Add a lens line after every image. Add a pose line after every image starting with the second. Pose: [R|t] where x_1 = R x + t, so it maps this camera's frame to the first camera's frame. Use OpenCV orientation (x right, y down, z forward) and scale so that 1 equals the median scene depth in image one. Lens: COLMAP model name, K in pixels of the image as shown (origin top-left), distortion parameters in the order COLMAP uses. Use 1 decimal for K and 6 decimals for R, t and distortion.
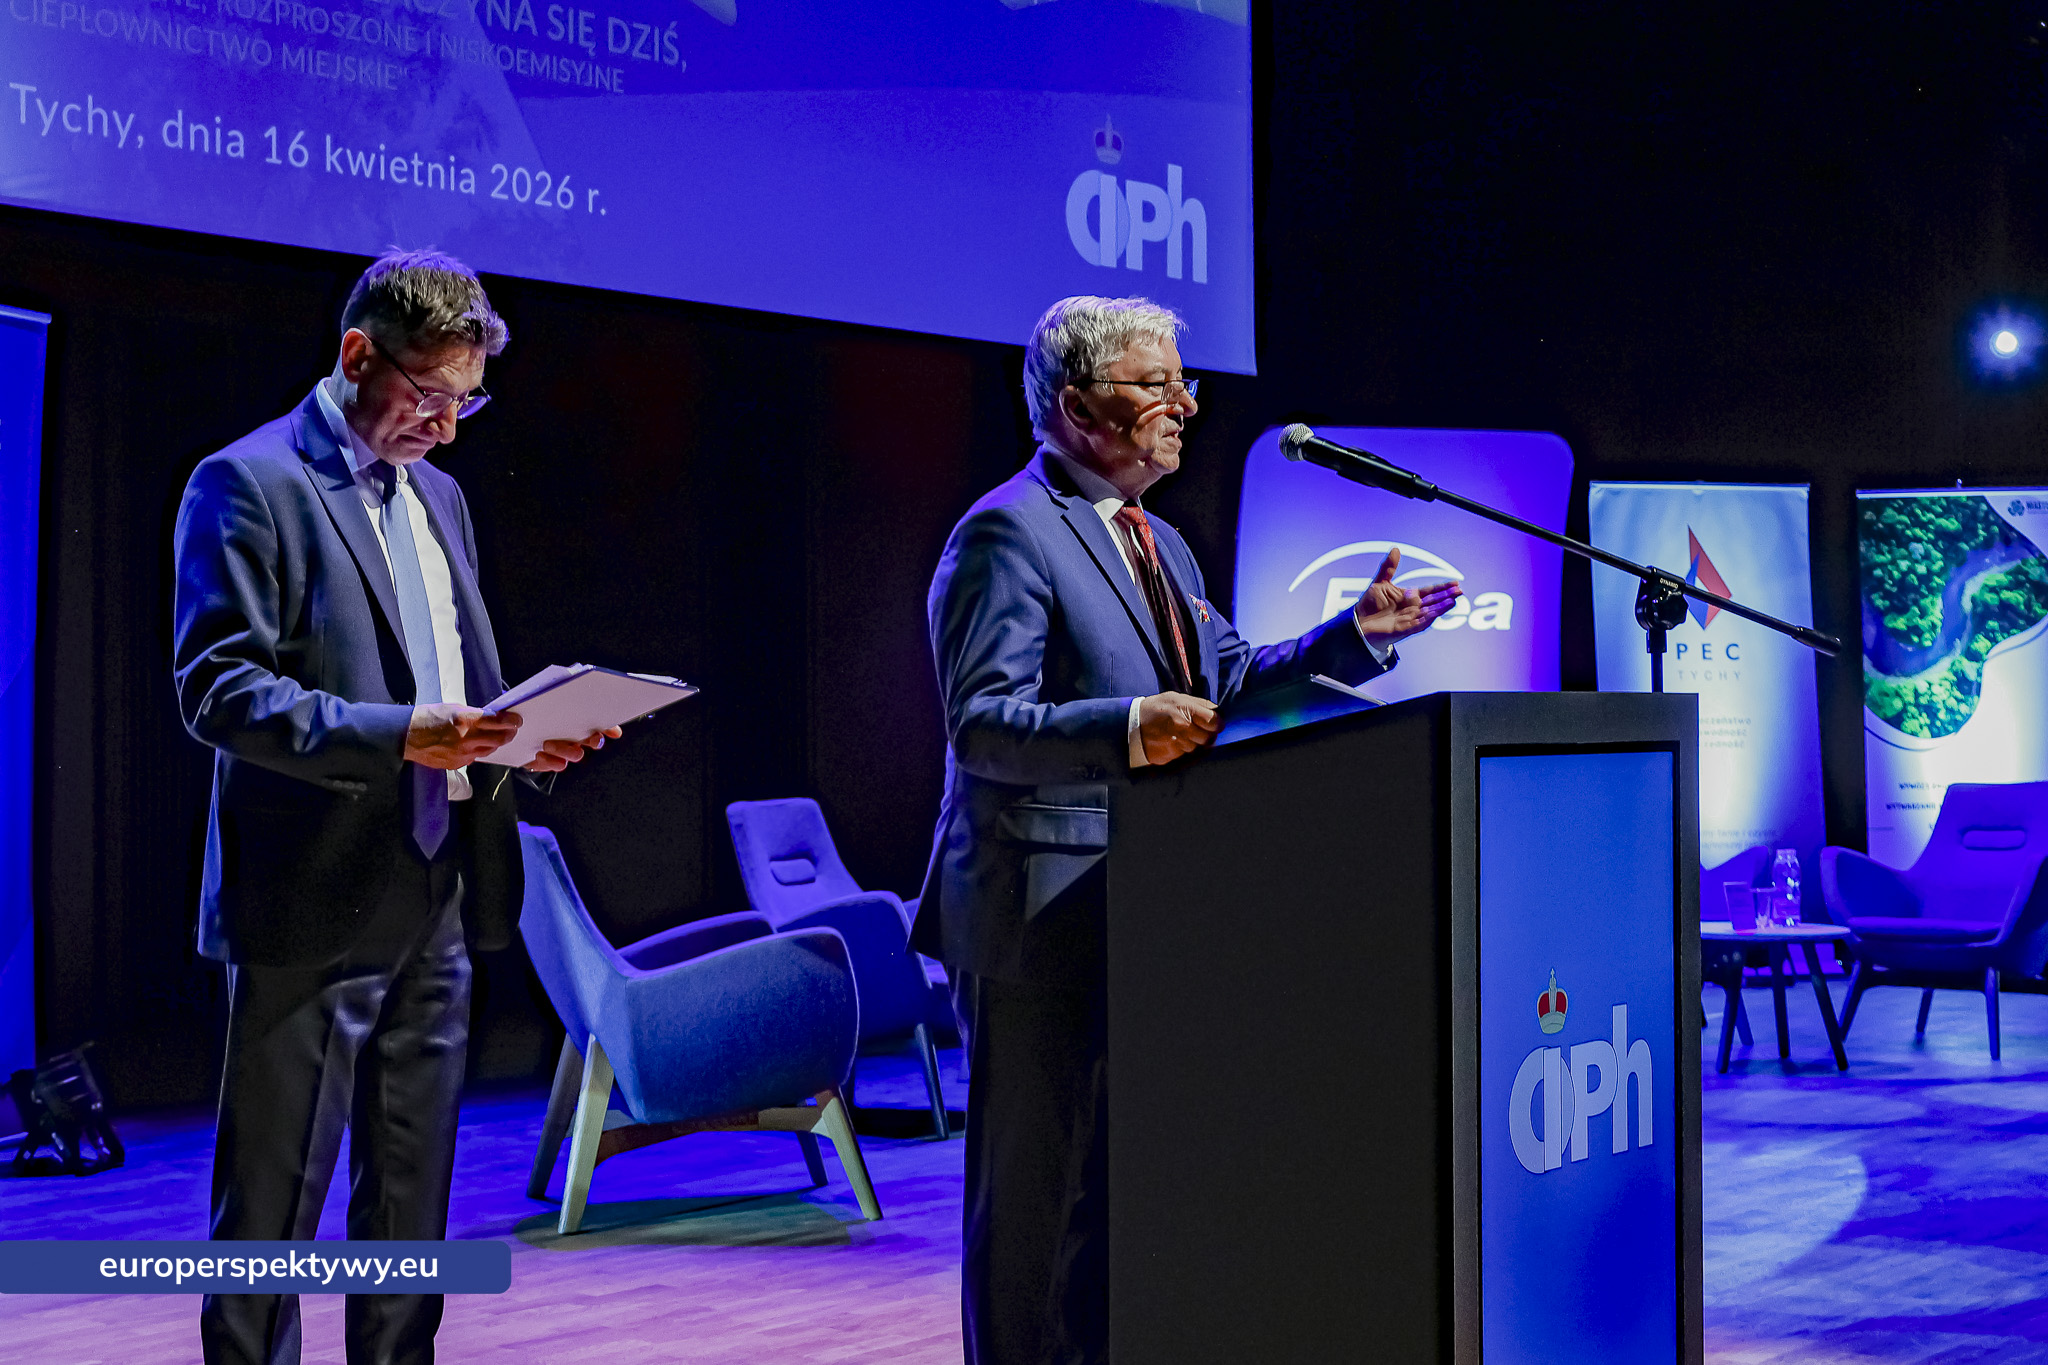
lens RADIAL K [[3123.2, 0, 988.1], [0, 3123.2, 712.6], [0, 0, 1]] dist [0.009459, -0.006039]
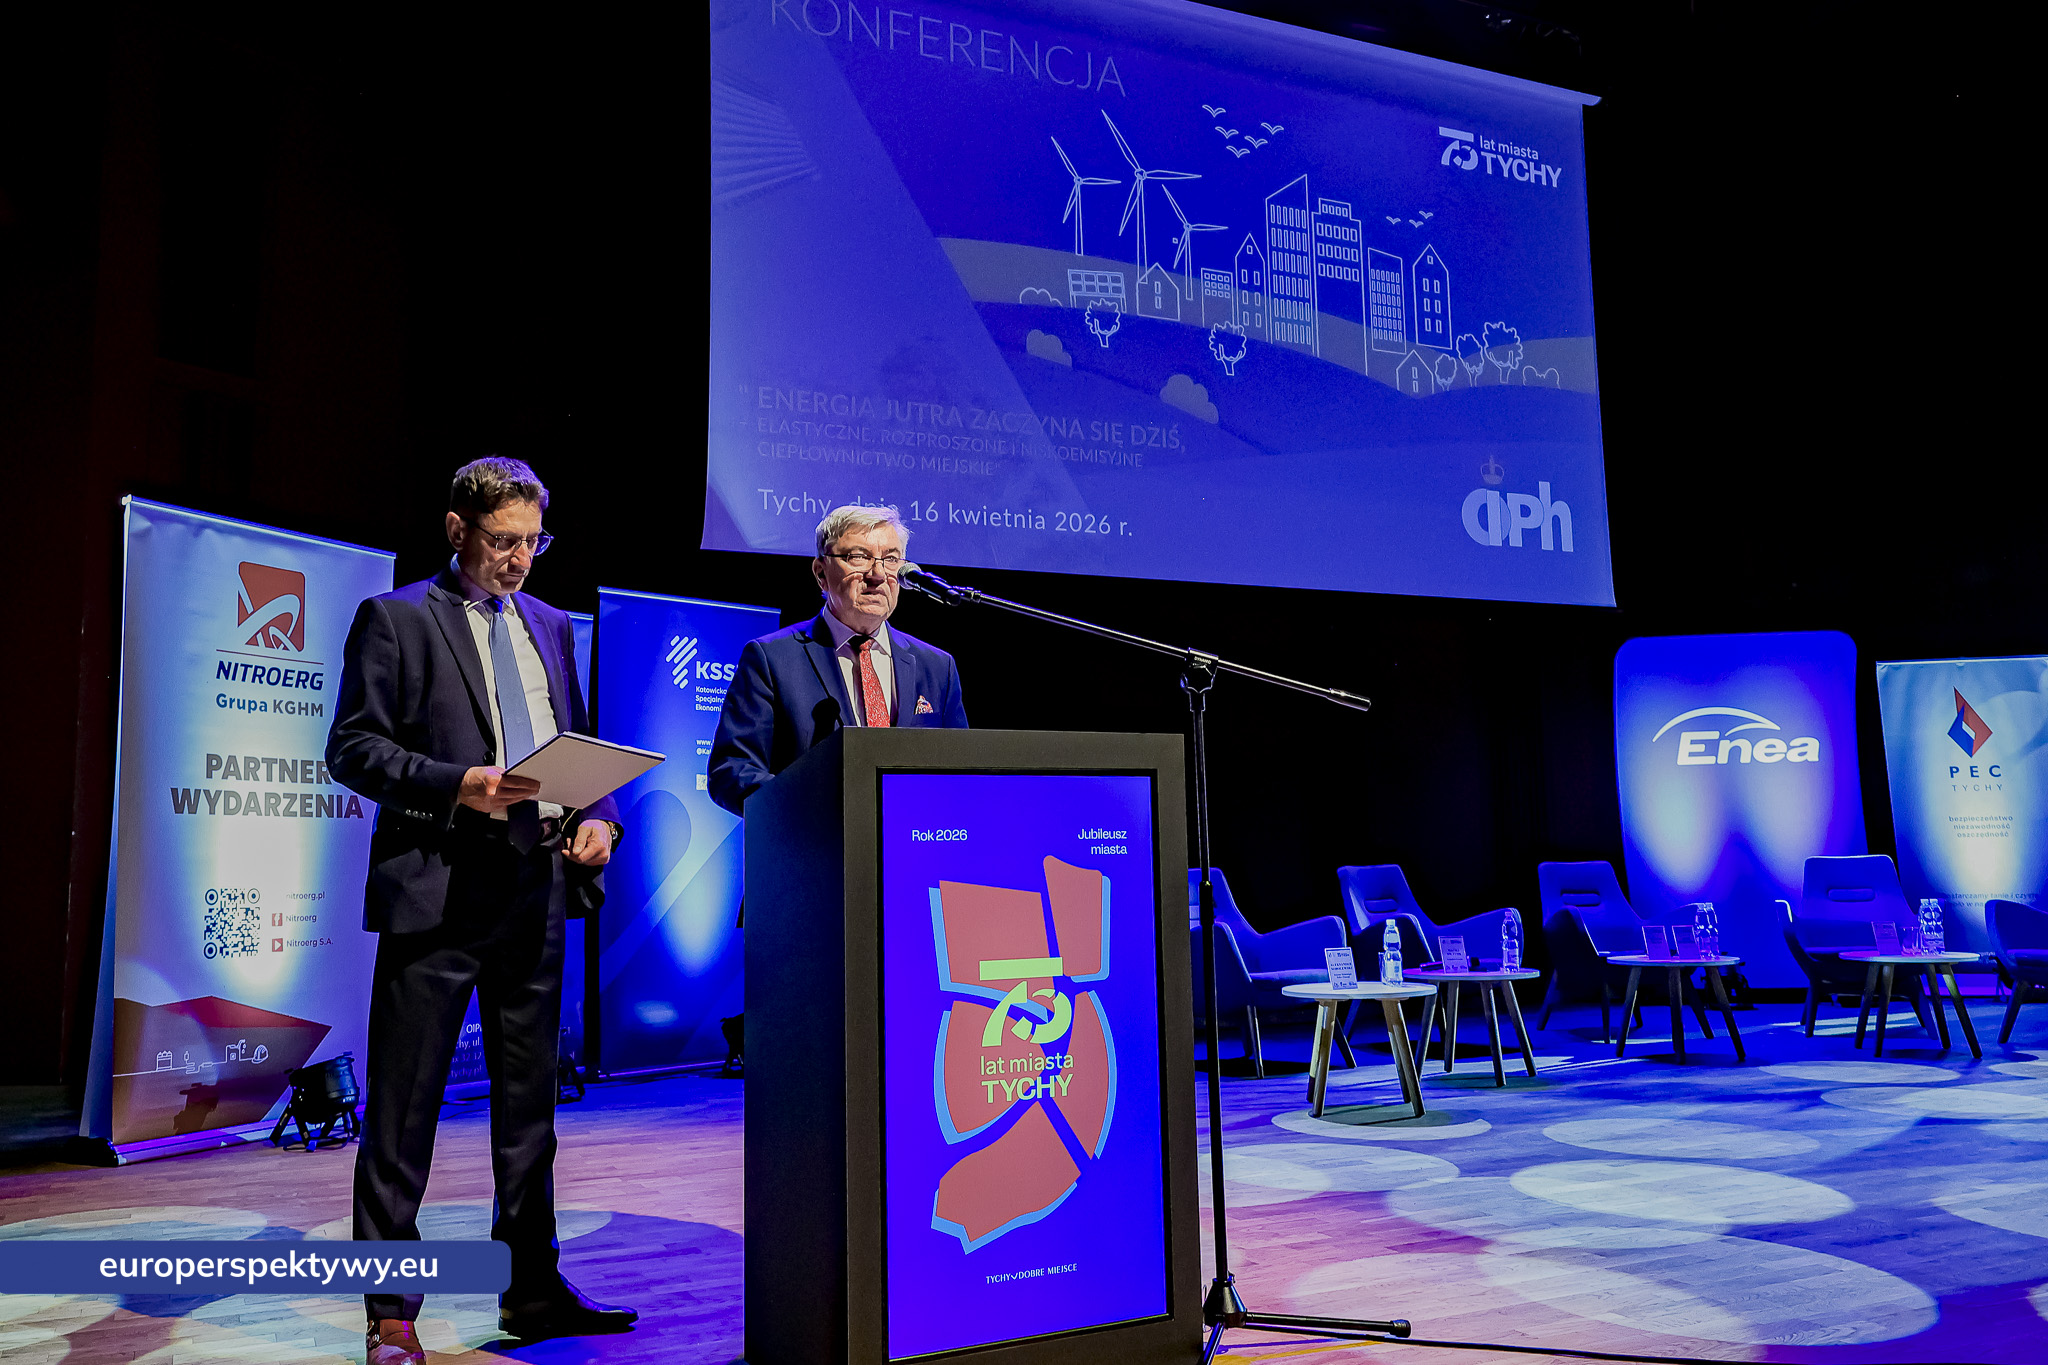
lens RADIAL K [[1675.1, 0, 1020.0], [0, 1675.1, 666.4], [0, 0, 1]] dist [0.002351, -0.002826]
pose [[0.911732, -0.062054, -0.406070, 0.159182], [0.016228, 0.993193, -0.115340, 0.016581], [0.410464, 0.098570, 0.906534, 0.106049]]
